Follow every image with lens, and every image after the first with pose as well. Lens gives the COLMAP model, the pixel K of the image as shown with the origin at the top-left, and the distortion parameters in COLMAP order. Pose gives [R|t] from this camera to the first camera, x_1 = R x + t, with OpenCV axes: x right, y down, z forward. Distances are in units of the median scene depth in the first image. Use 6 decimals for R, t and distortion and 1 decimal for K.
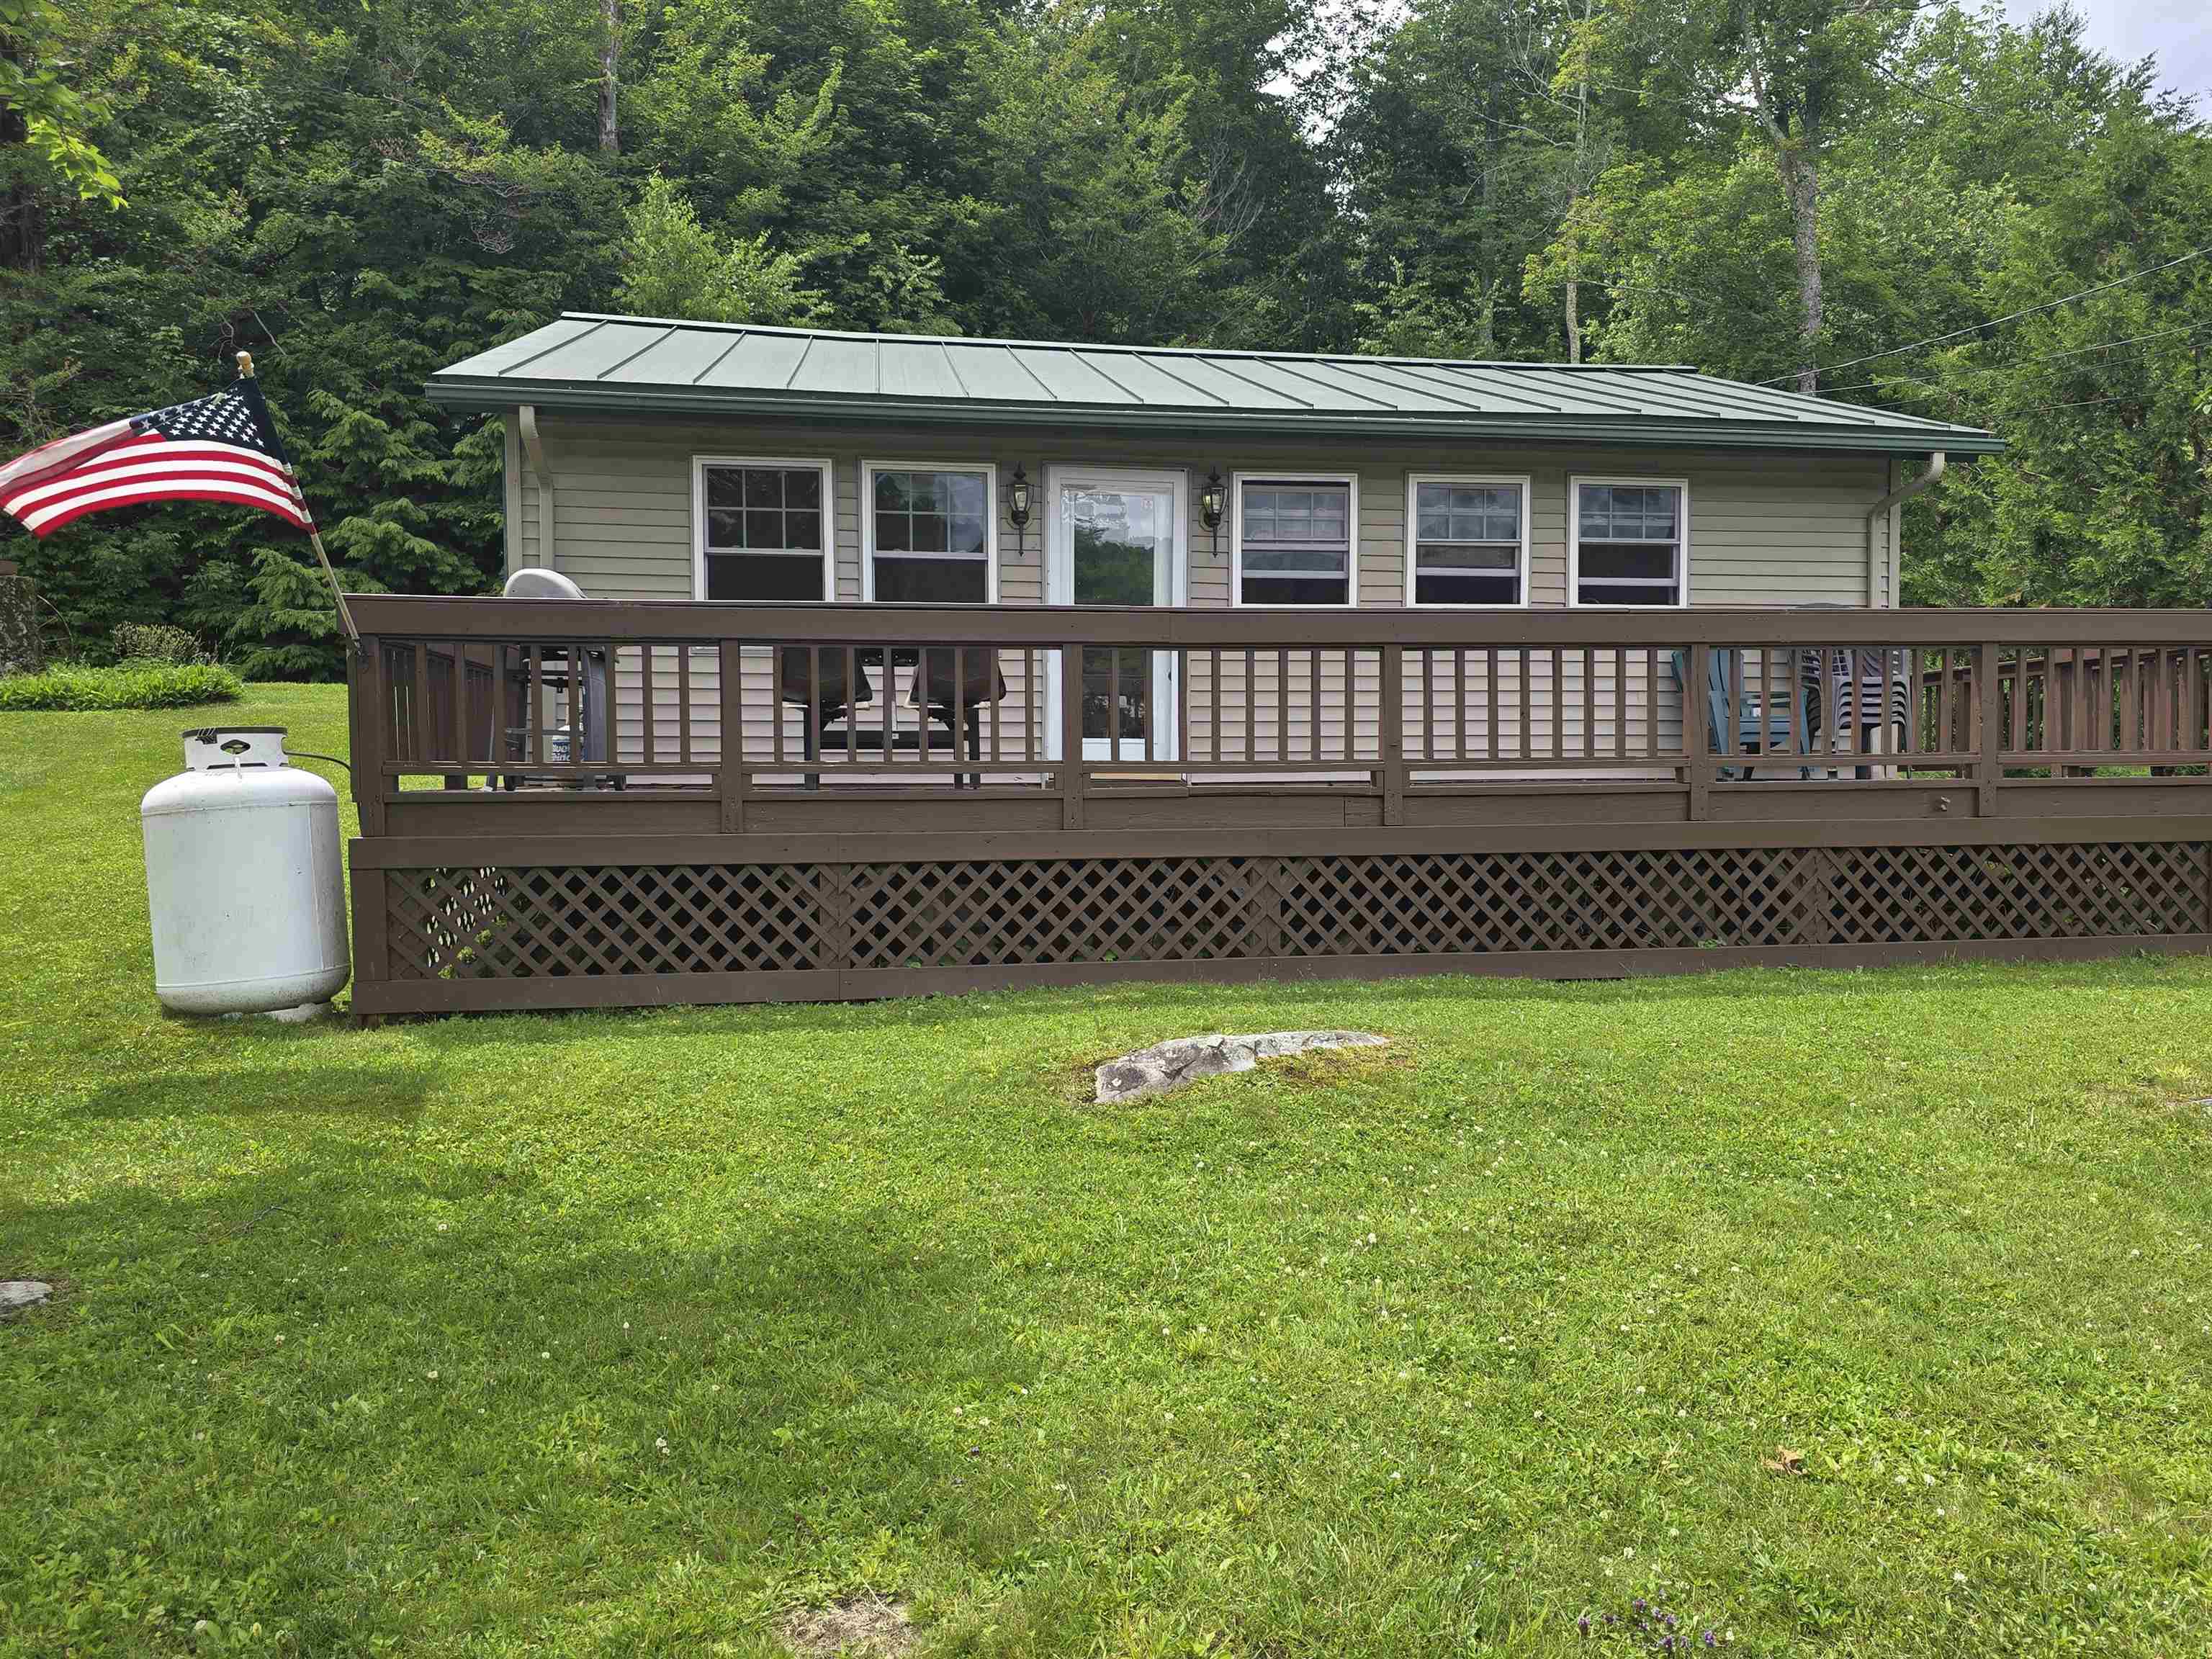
lens RADIAL K [[1670.4, 0, 1135.5], [0, 1670.4, 824.5], [0, 0, 1]] dist [0.083420, -0.091884]
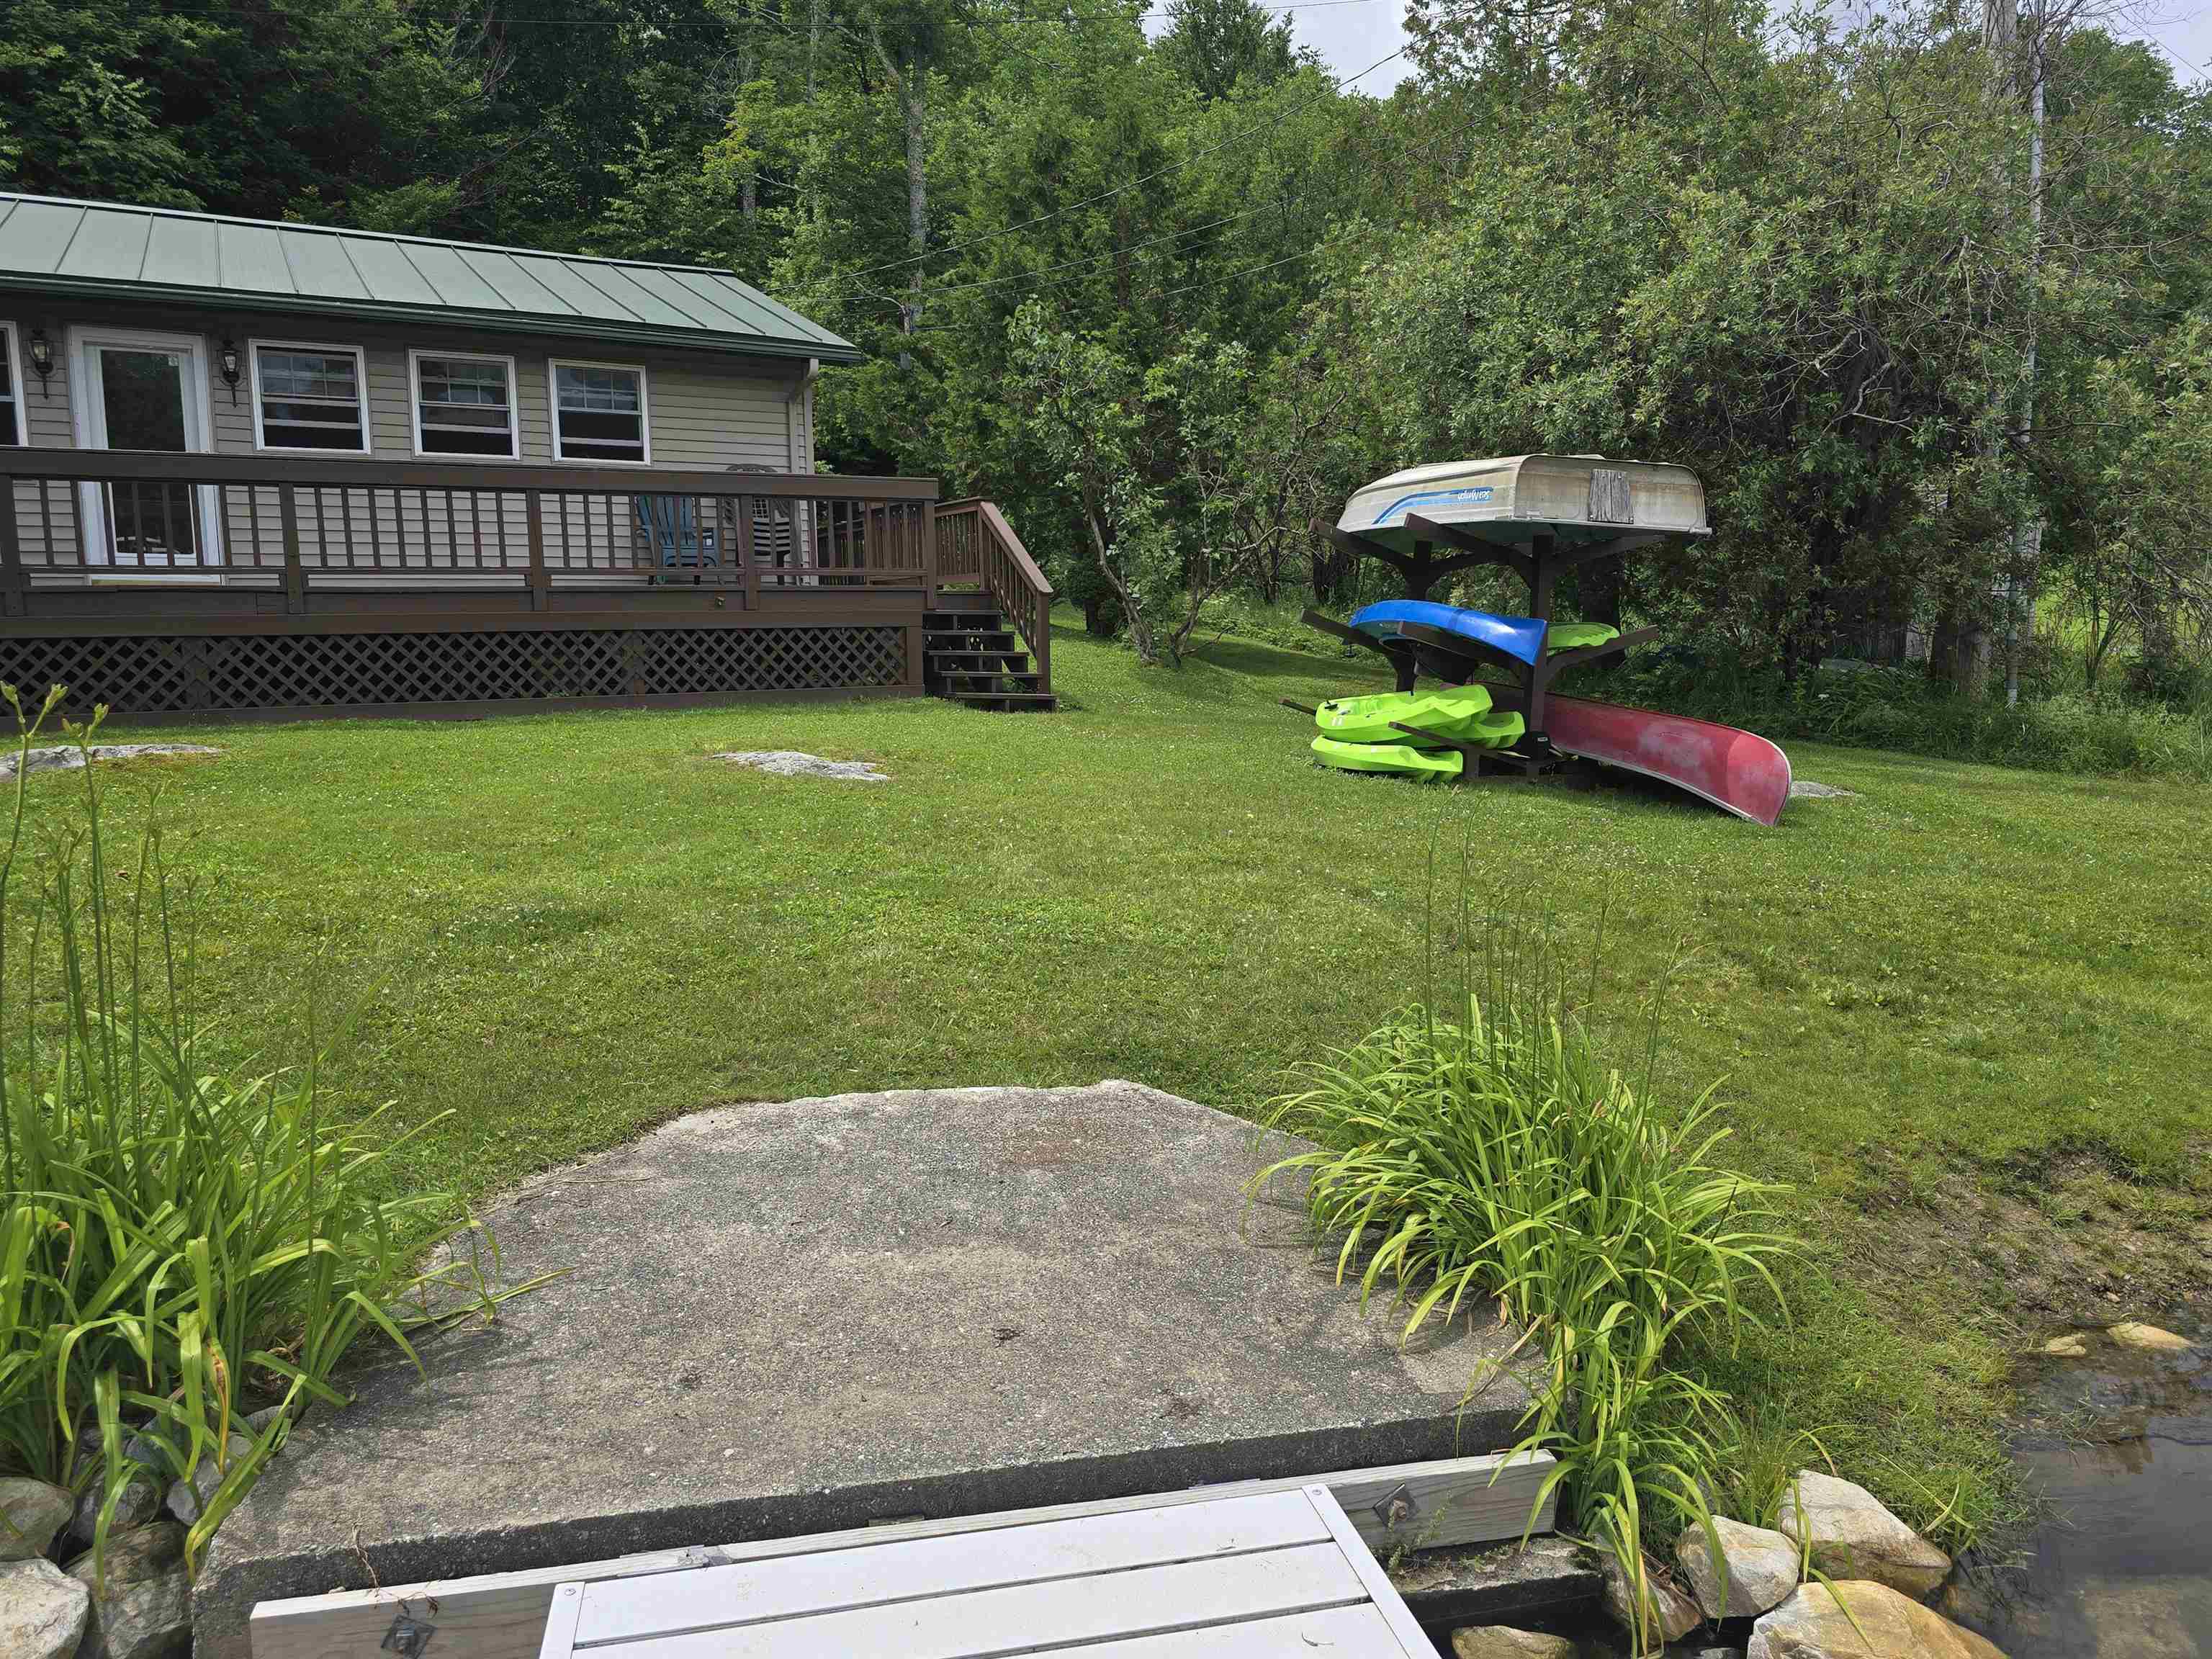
lens RADIAL K [[1554.0, 0, 1113.1], [0, 1554.0, 819.0], [0, 0, 1]] dist [0.069962, -0.066890]
pose [[0.937861, -0.049210, 0.343504, 0.243598], [0.013619, 0.994351, 0.105268, 0.030552], [-0.346744, -0.094048, 0.933233, -0.359360]]
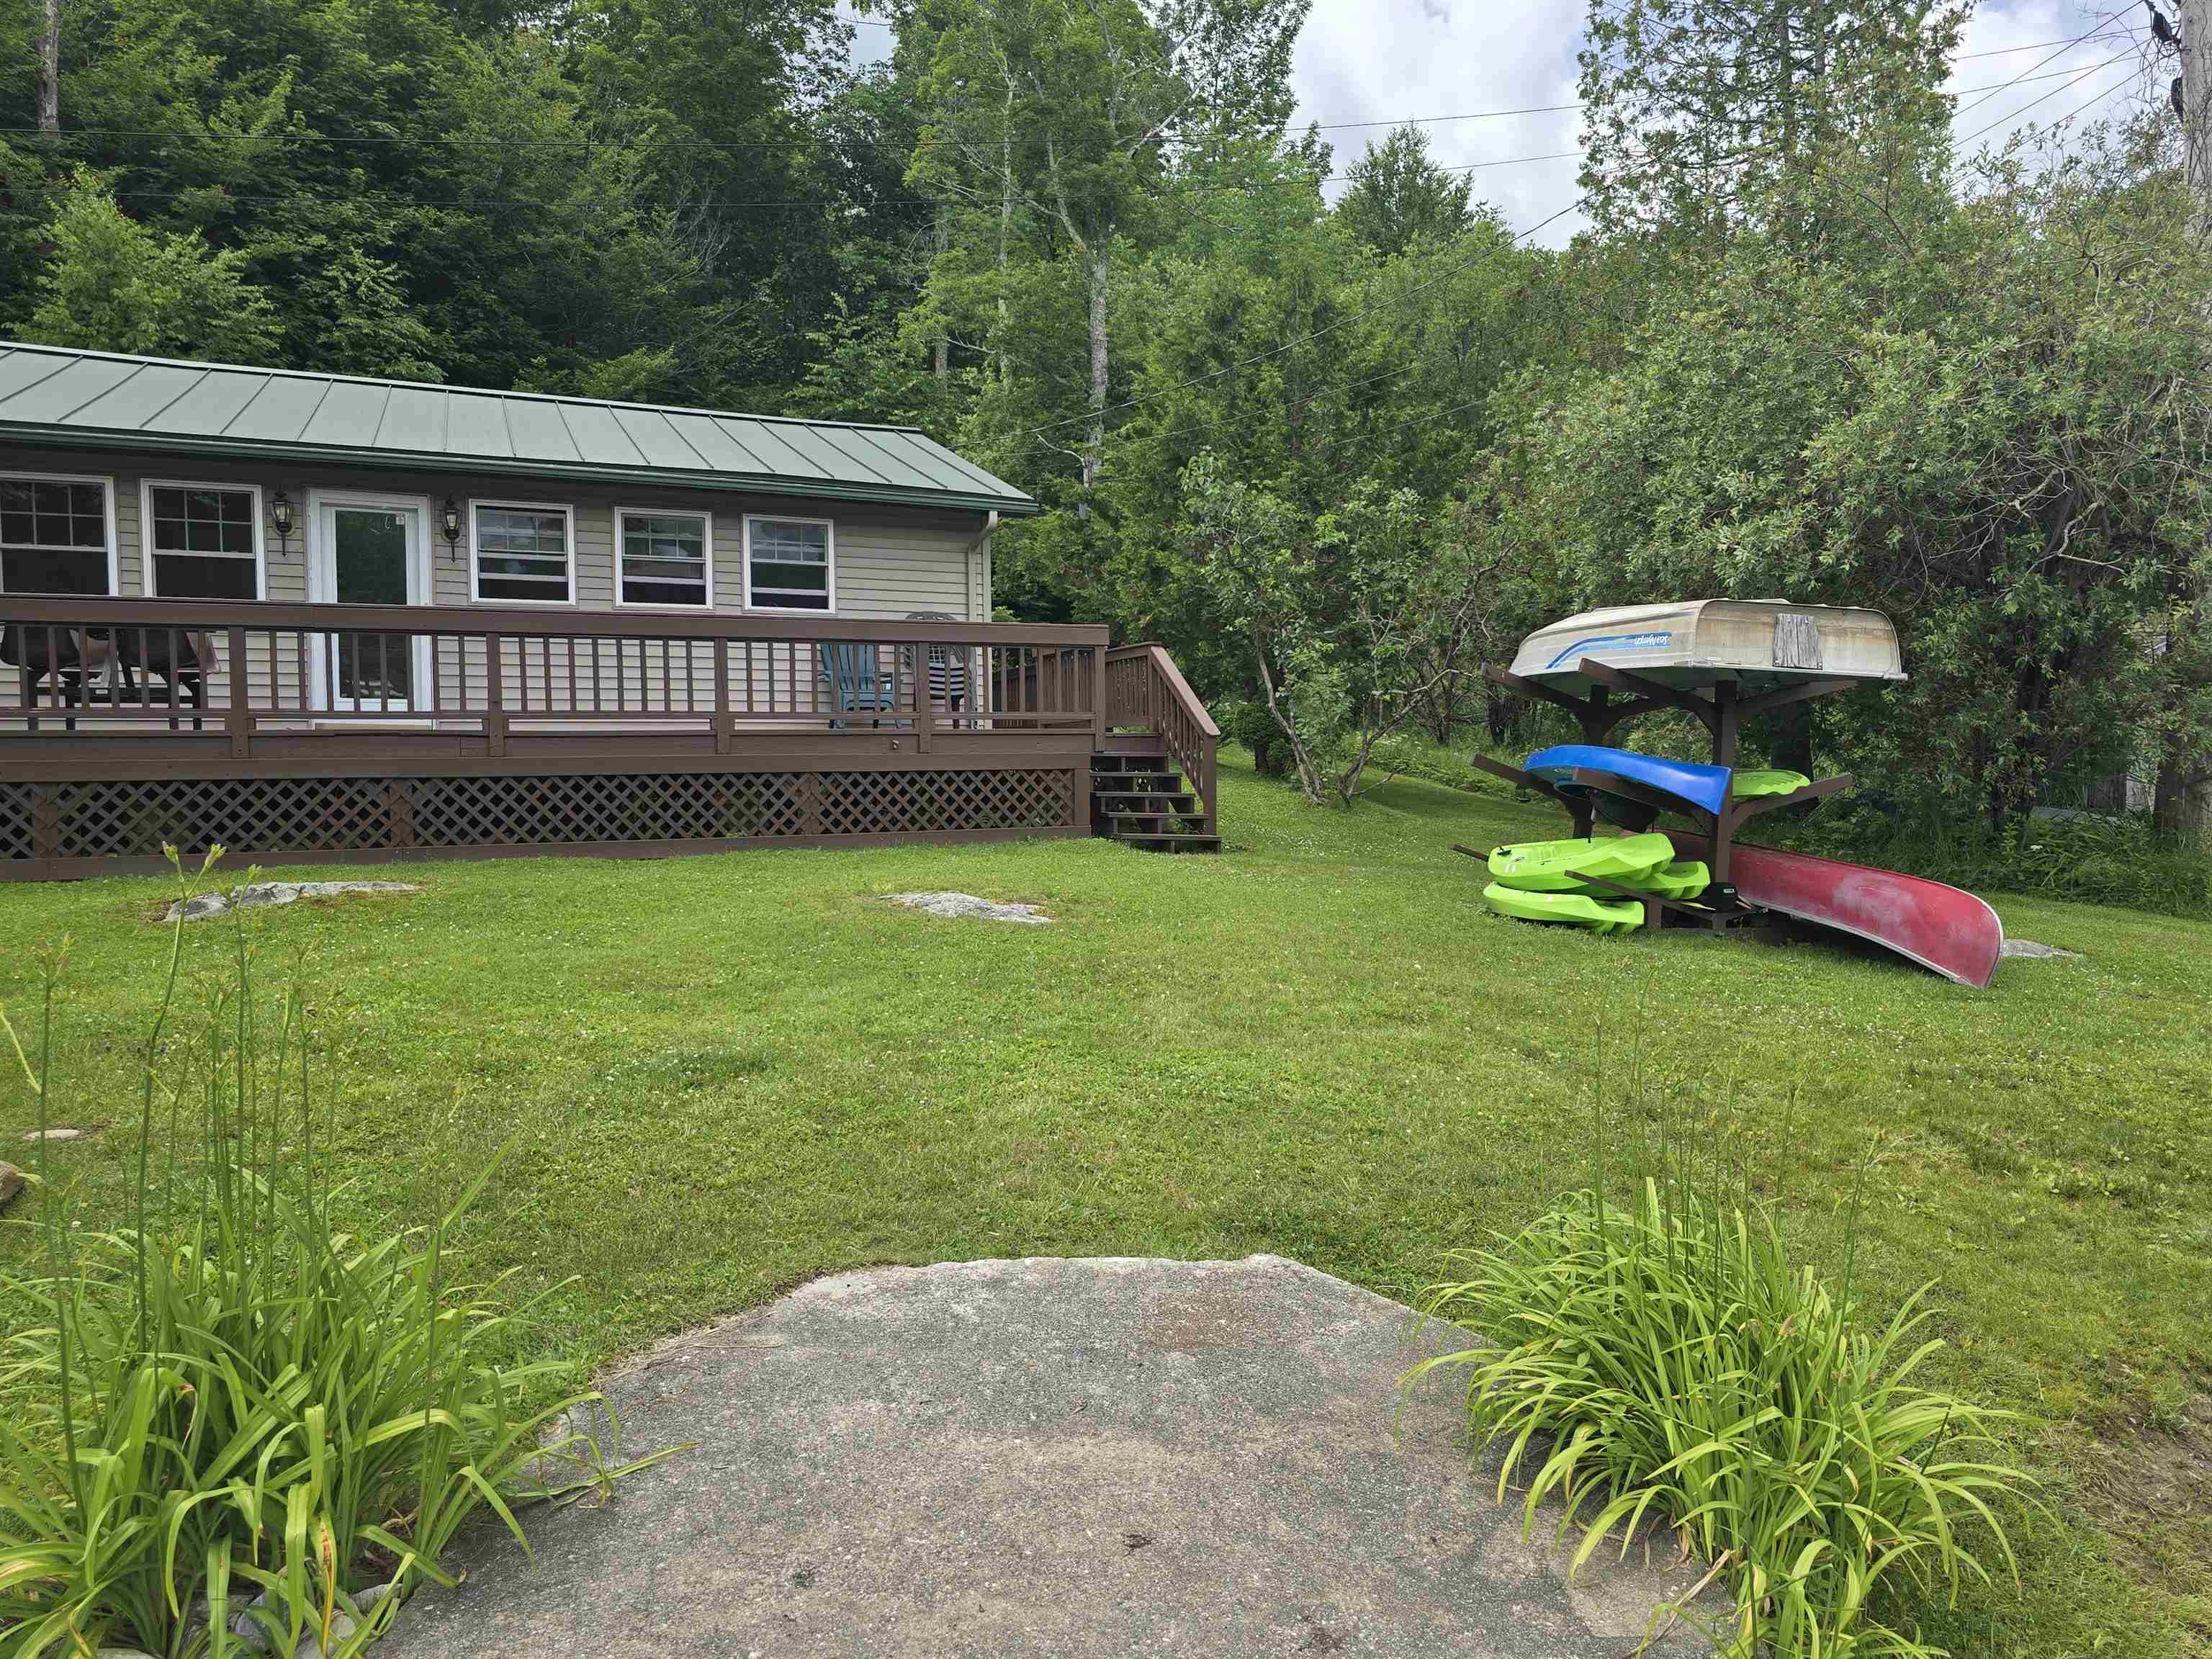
lens RADIAL K [[1555.0, 0, 1142.0], [0, 1555.0, 825.7], [0, 0, 1]] dist [0.070976, -0.069330]
pose [[0.966044, -0.012701, 0.258067, 0.251600], [0.007512, 0.999750, 0.021082, 0.026564], [-0.258270, -0.018427, 0.965897, -0.352173]]
